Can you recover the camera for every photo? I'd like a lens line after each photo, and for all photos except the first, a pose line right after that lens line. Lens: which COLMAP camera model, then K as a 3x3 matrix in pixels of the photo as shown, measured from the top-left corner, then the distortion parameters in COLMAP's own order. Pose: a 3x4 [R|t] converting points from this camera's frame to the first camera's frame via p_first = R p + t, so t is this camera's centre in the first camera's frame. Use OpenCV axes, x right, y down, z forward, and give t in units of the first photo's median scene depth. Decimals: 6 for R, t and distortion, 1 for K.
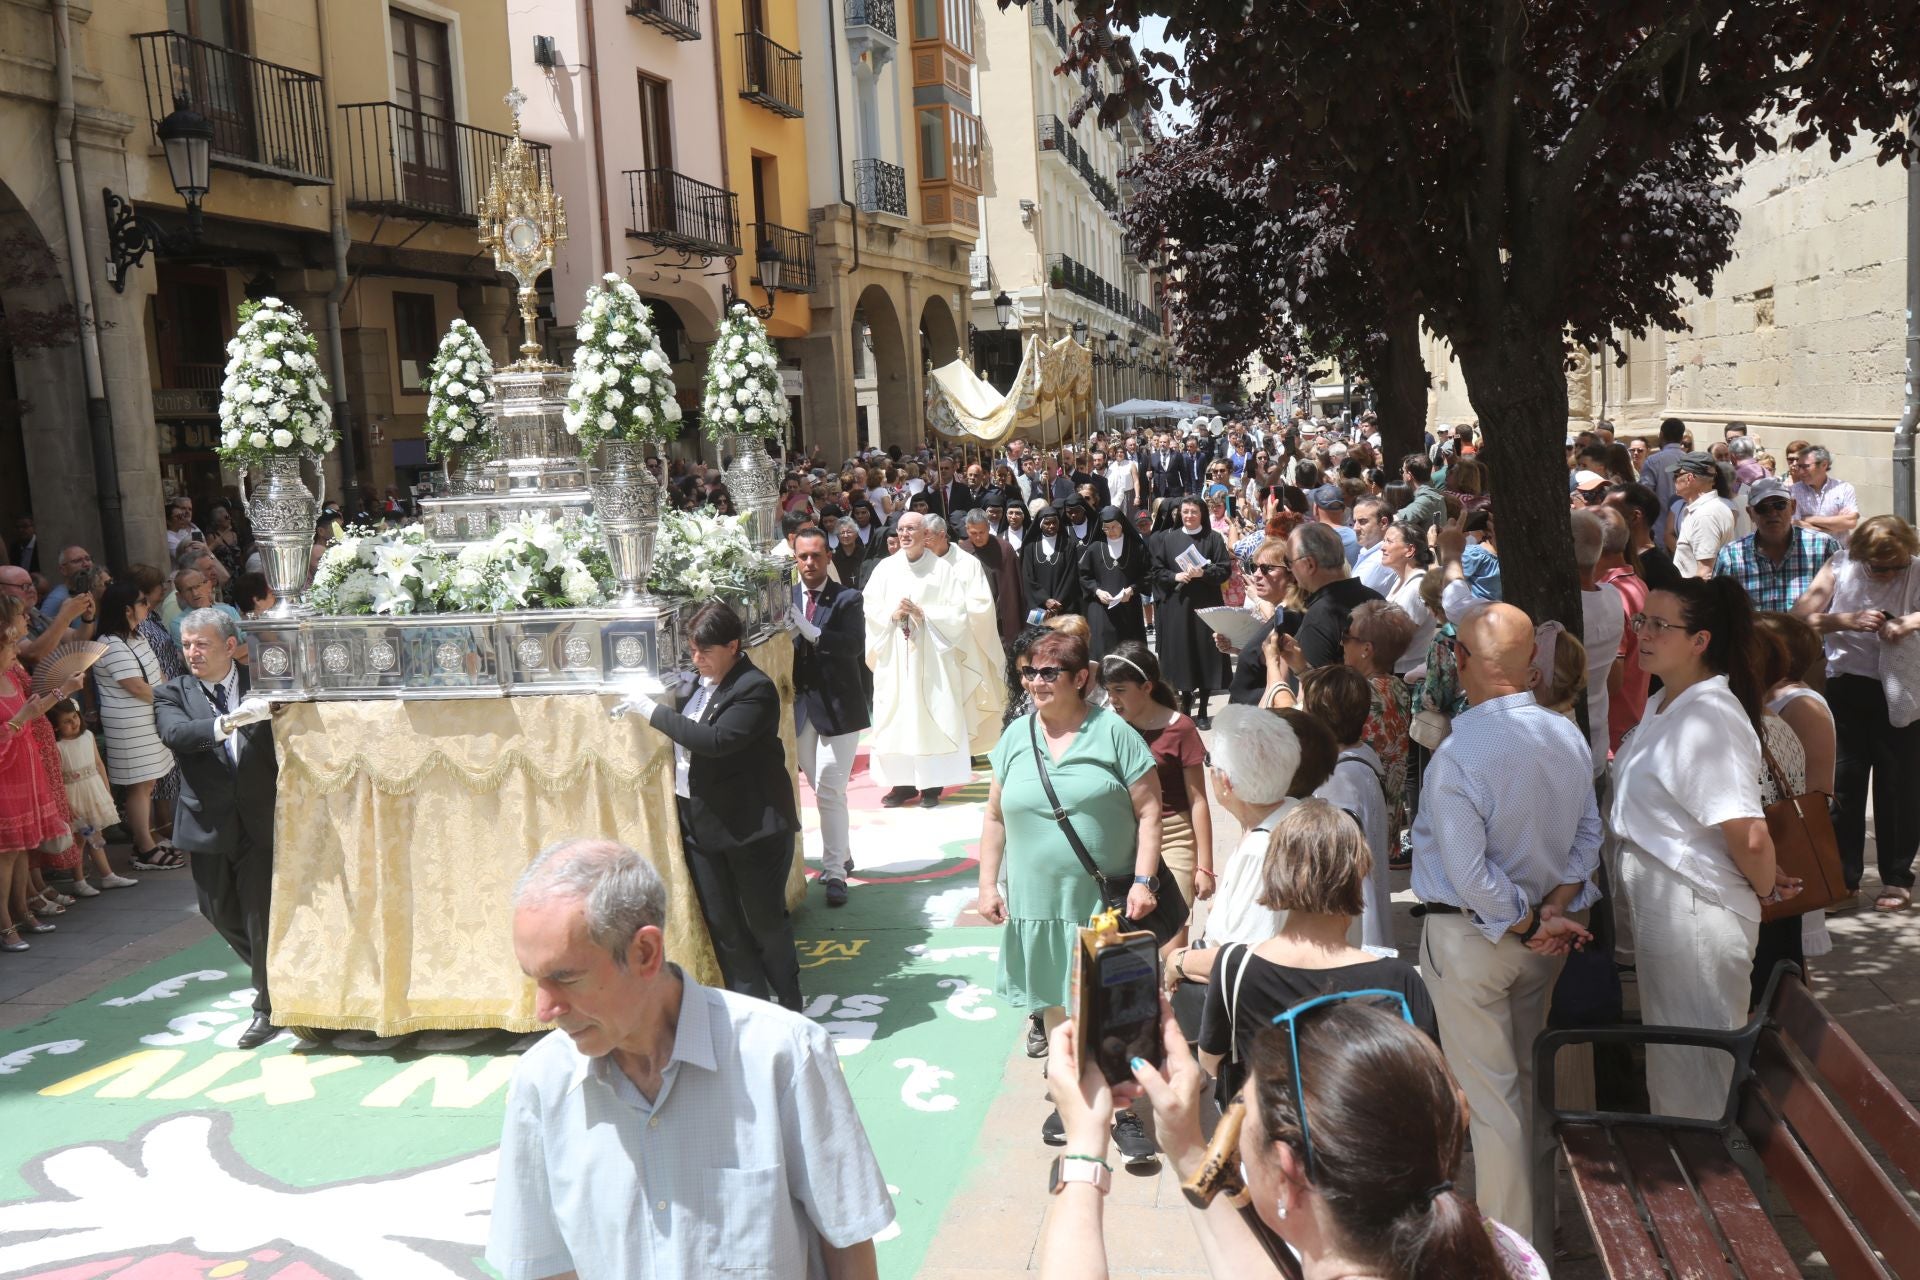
lens RADIAL K [[1894.0, 0, 951.4], [0, 1894.0, 622.4], [0, 0, 1]] dist [0.011788, 0.000000]
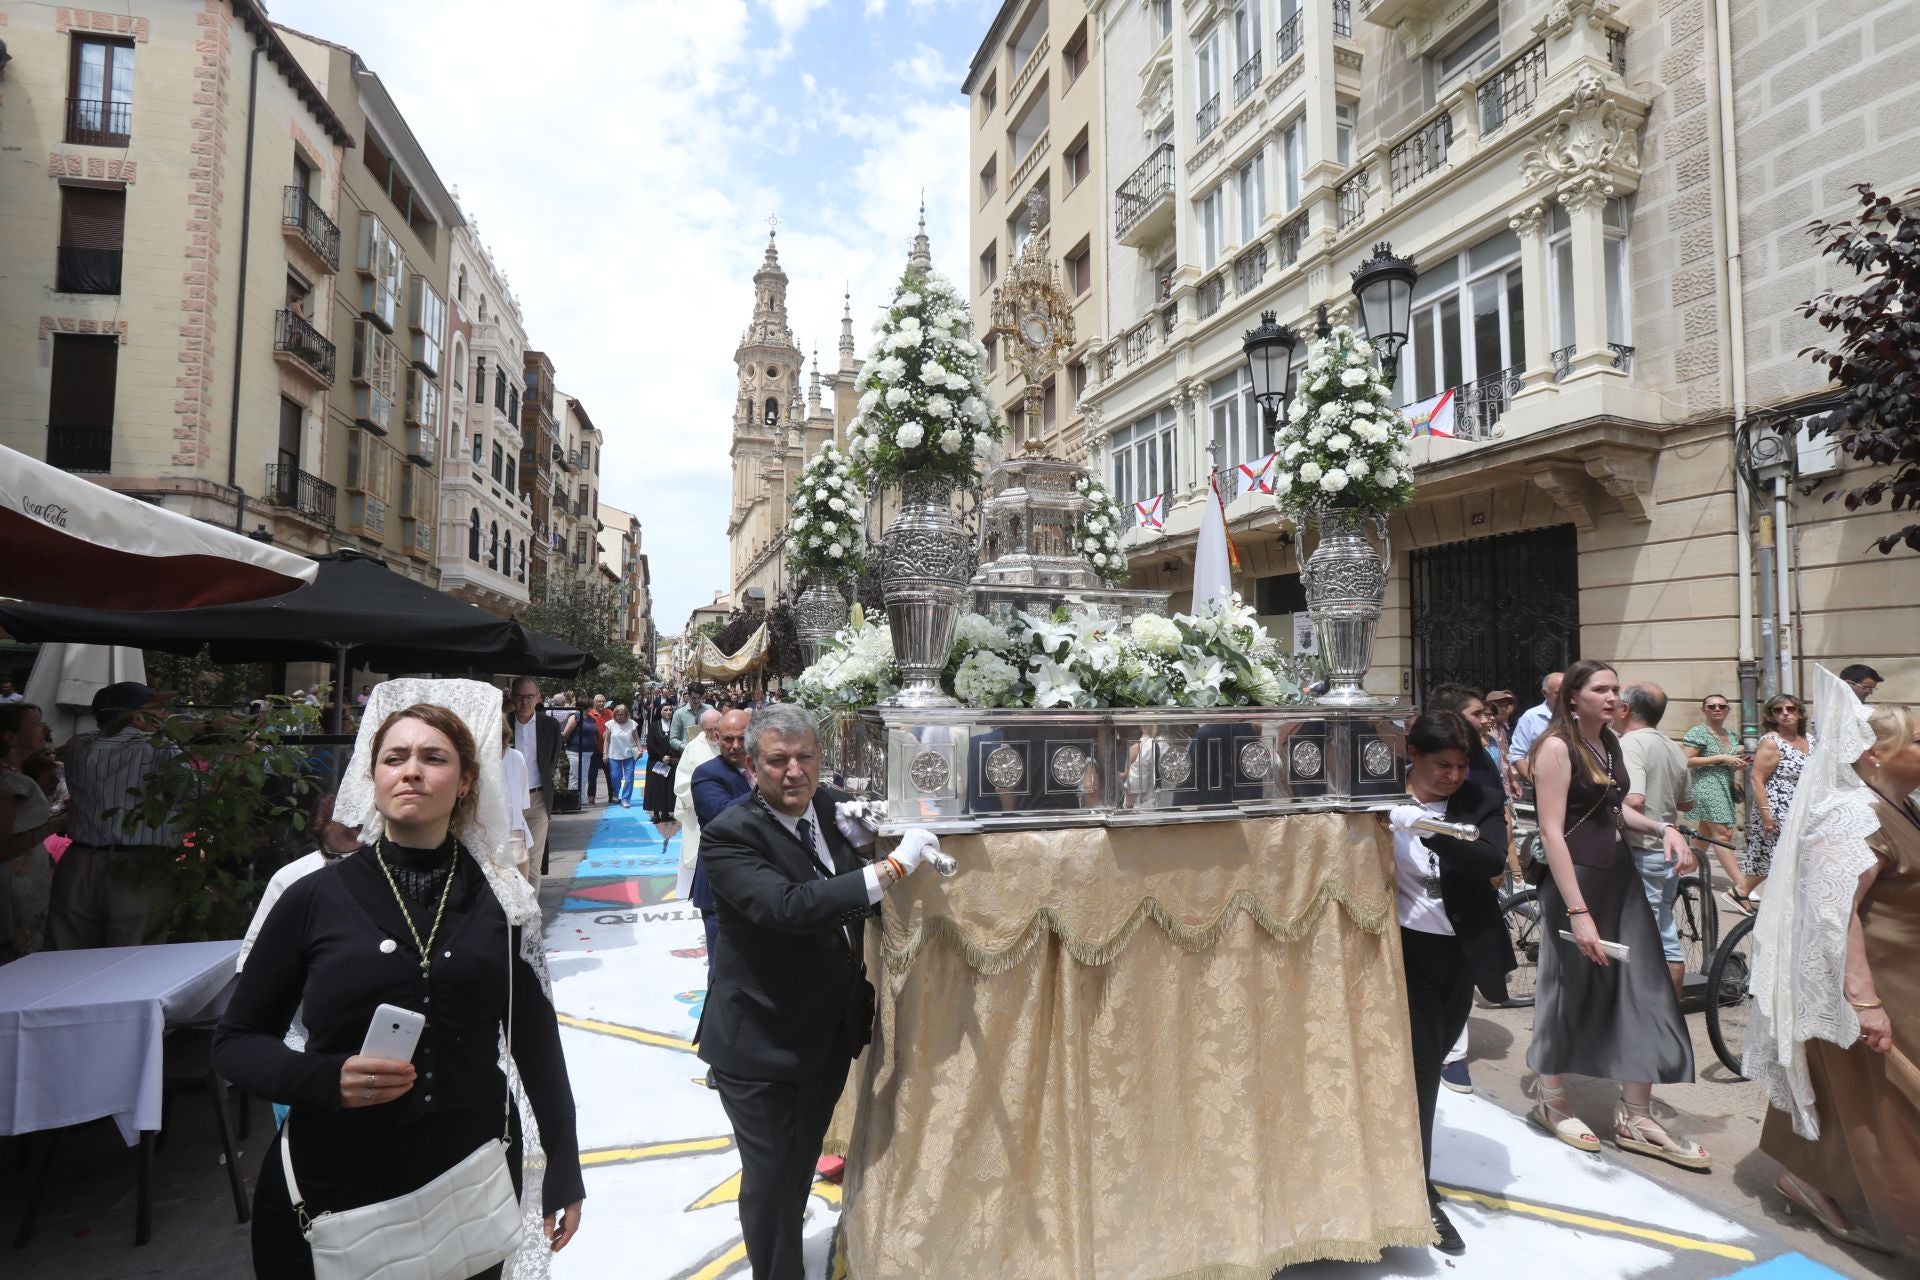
lens RADIAL K [[884.4, 0, 958.8], [0, 884.4, 634.3], [0, 0, 1]] dist [-0.059931, 0.023553]
pose [[0.889512, 0.080193, 0.449820, -0.490938], [0.004800, 0.982783, -0.184702, 0.030556], [-0.456887, 0.166454, 0.873812, 0.718678]]
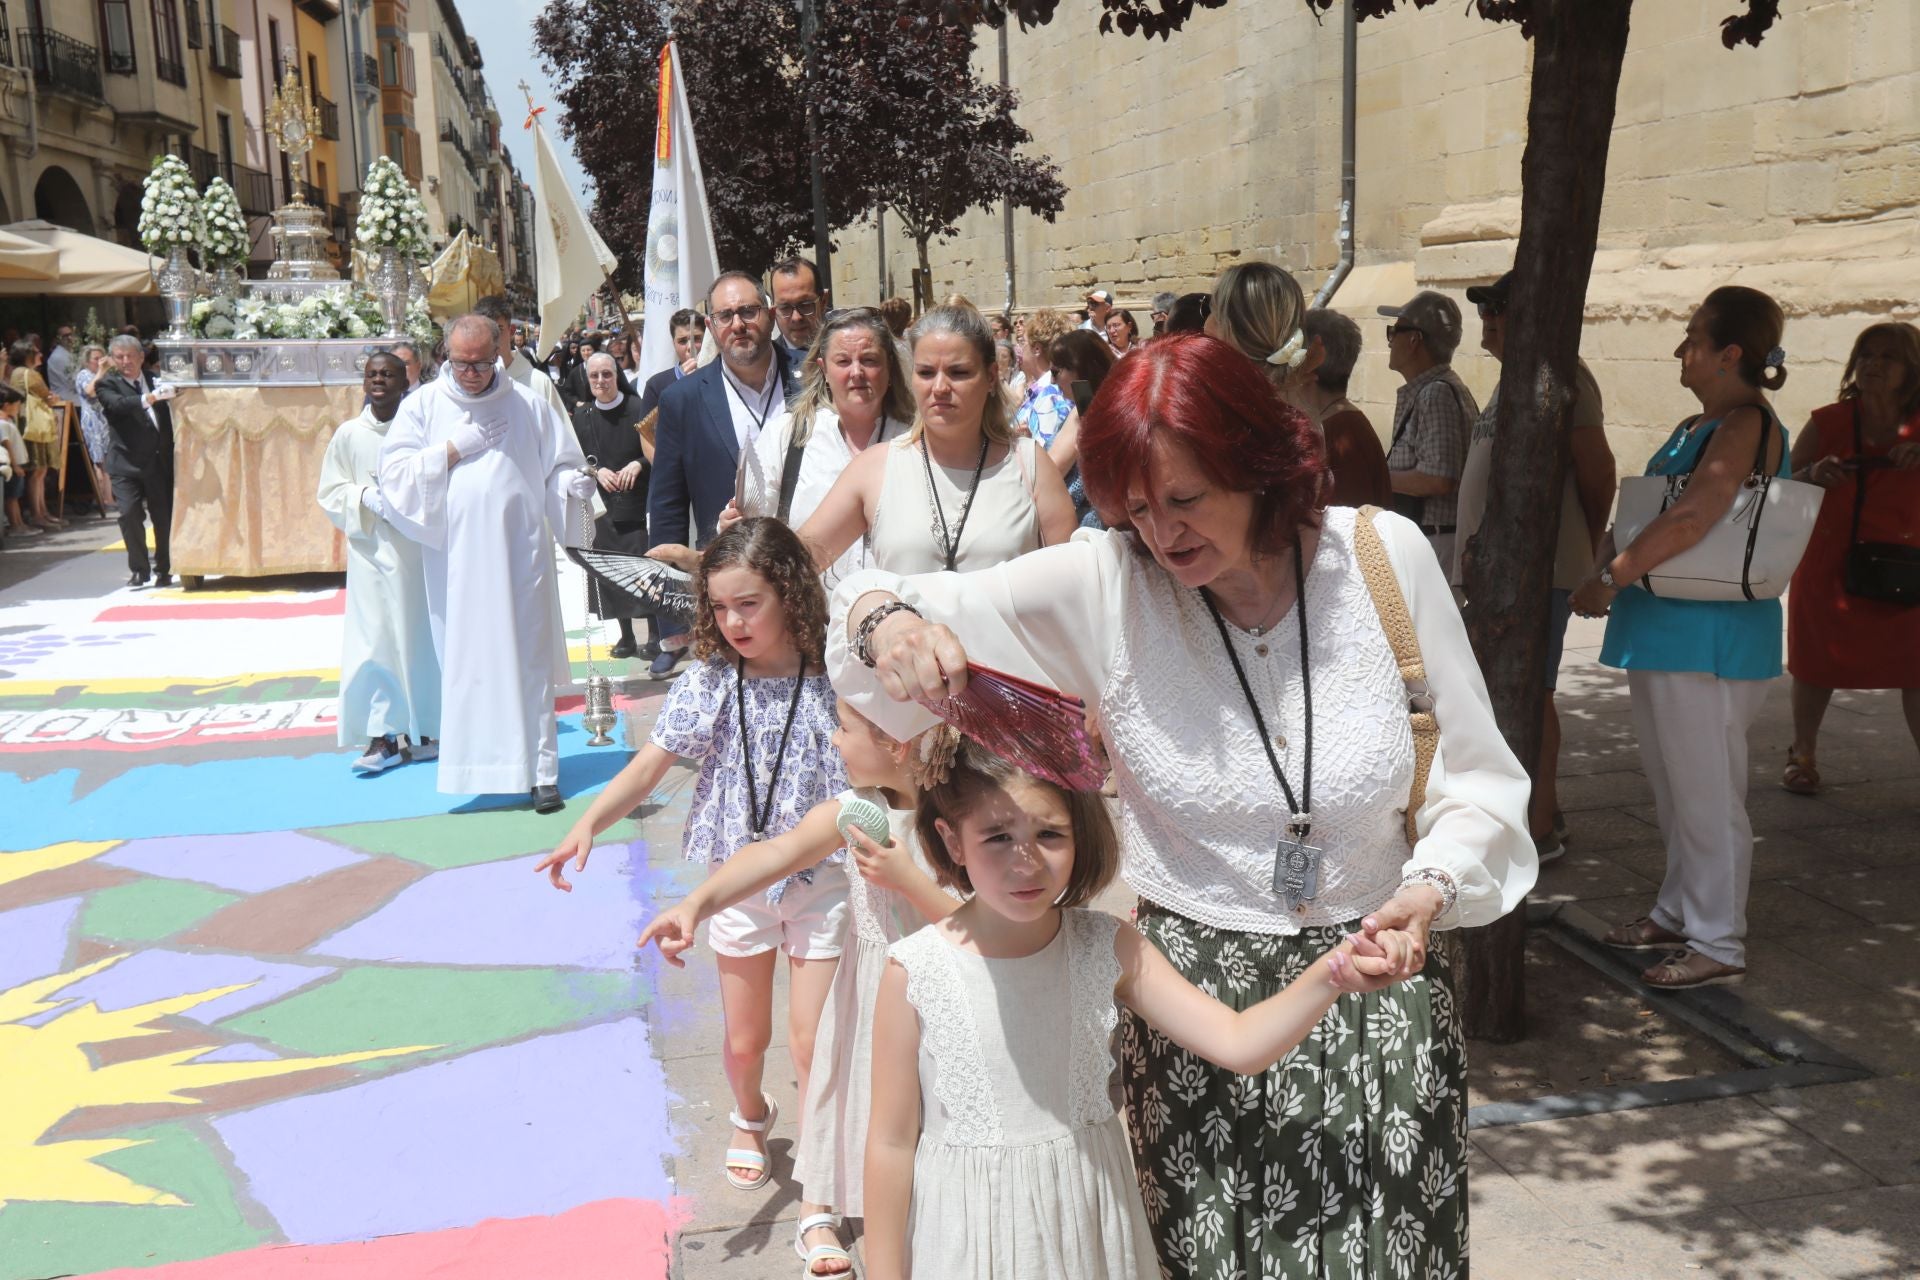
lens RADIAL K [[1782.1, 0, 964.7], [0, 1782.1, 645.9], [0, 0, 1]] dist [-0.002292, 0.000000]
pose [[0.927531, -0.022469, 0.373071, -0.301478], [0.001517, 0.998409, 0.056361, 0.190691], [-0.373744, -0.051711, 0.926089, -0.826094]]
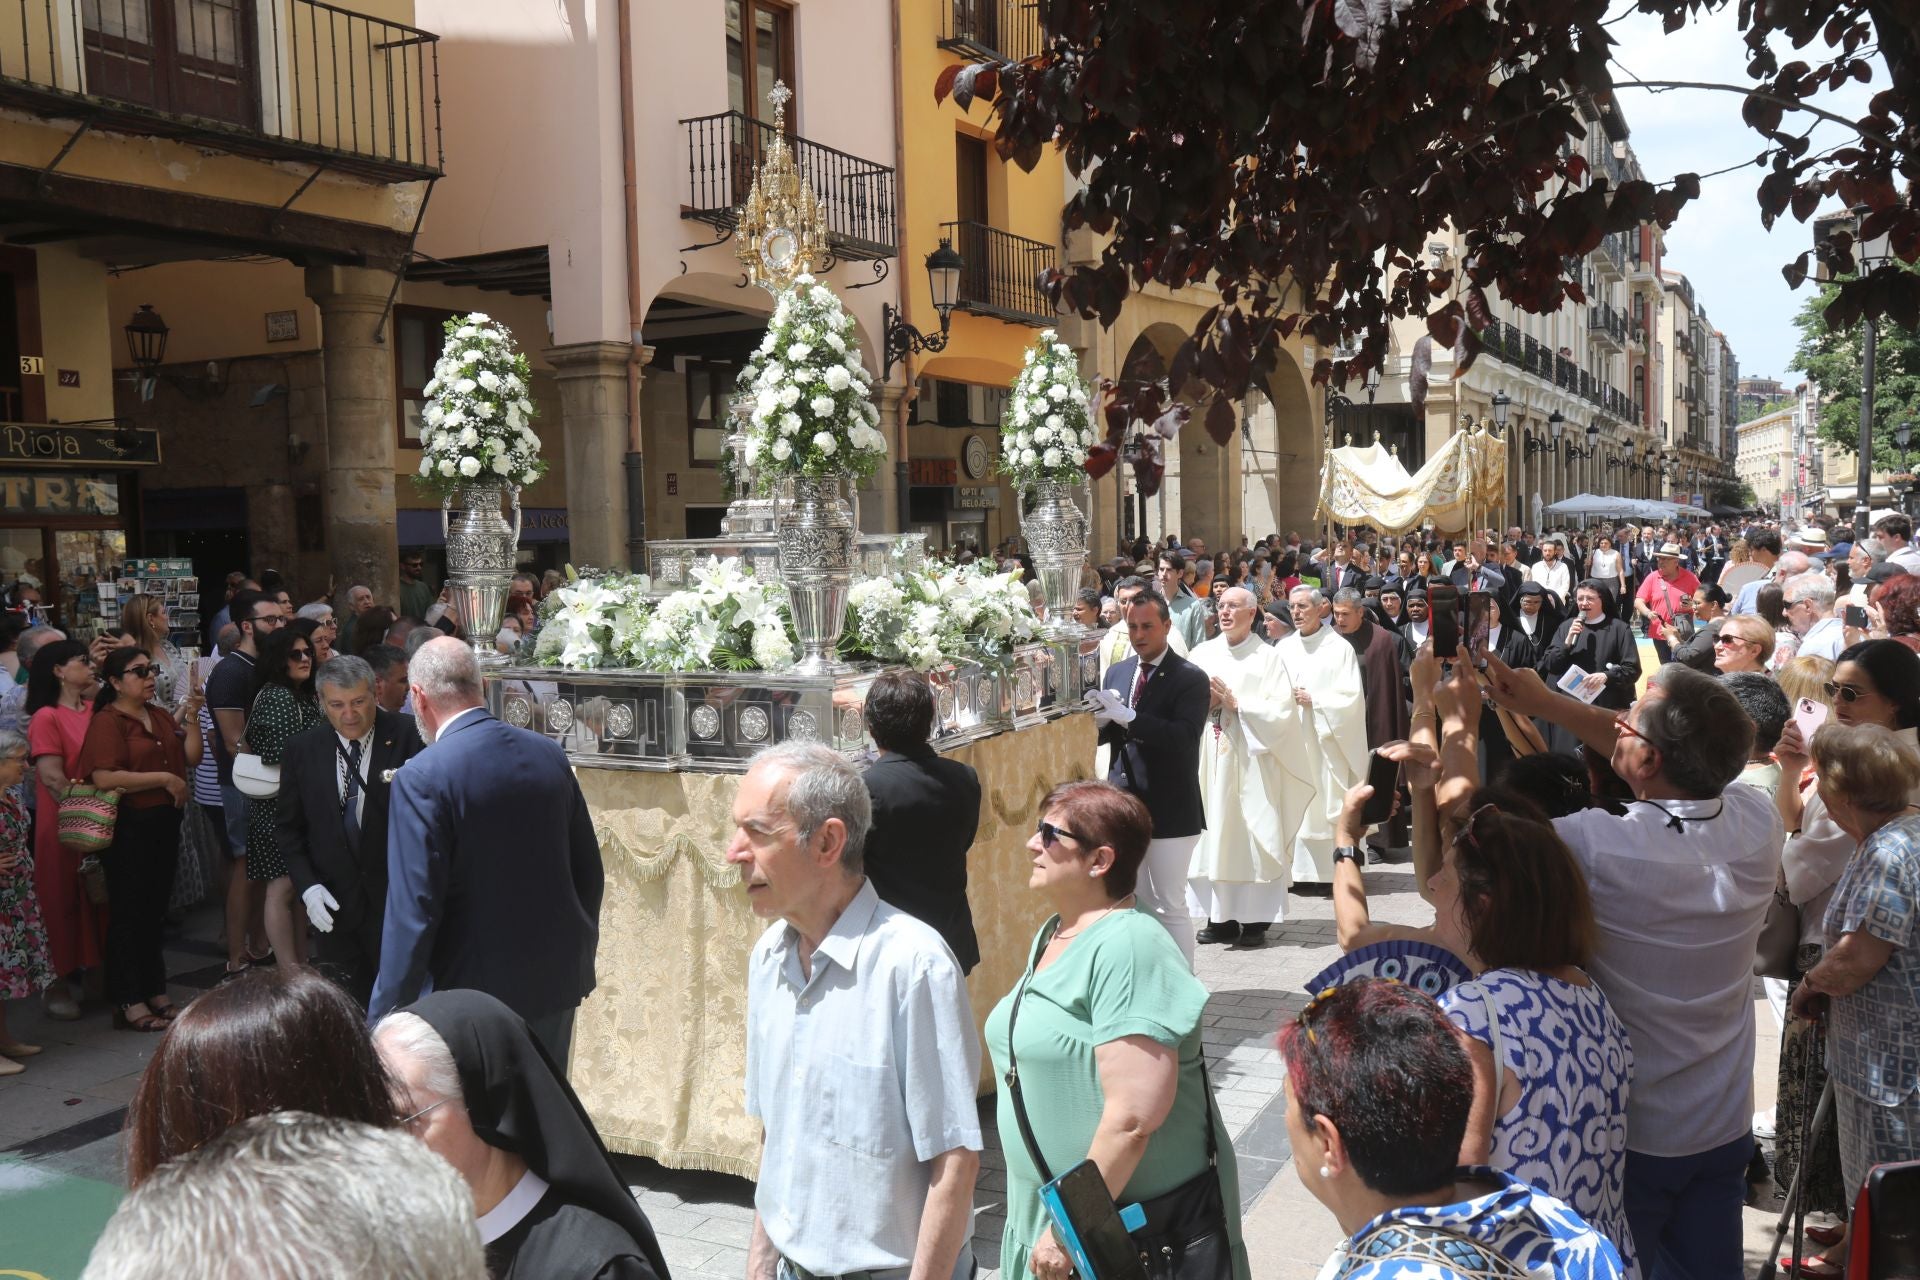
lens RADIAL K [[1815.3, 0, 927.7], [0, 1815.3, 612.2], [0, 0, 1]] dist [0.051366, 0.000000]
pose [[0.941769, 0.041413, -0.333702, 0.140642], [-0.056482, 0.997770, -0.035578, -0.009312], [0.331484, 0.052354, 0.942007, 0.256223]]
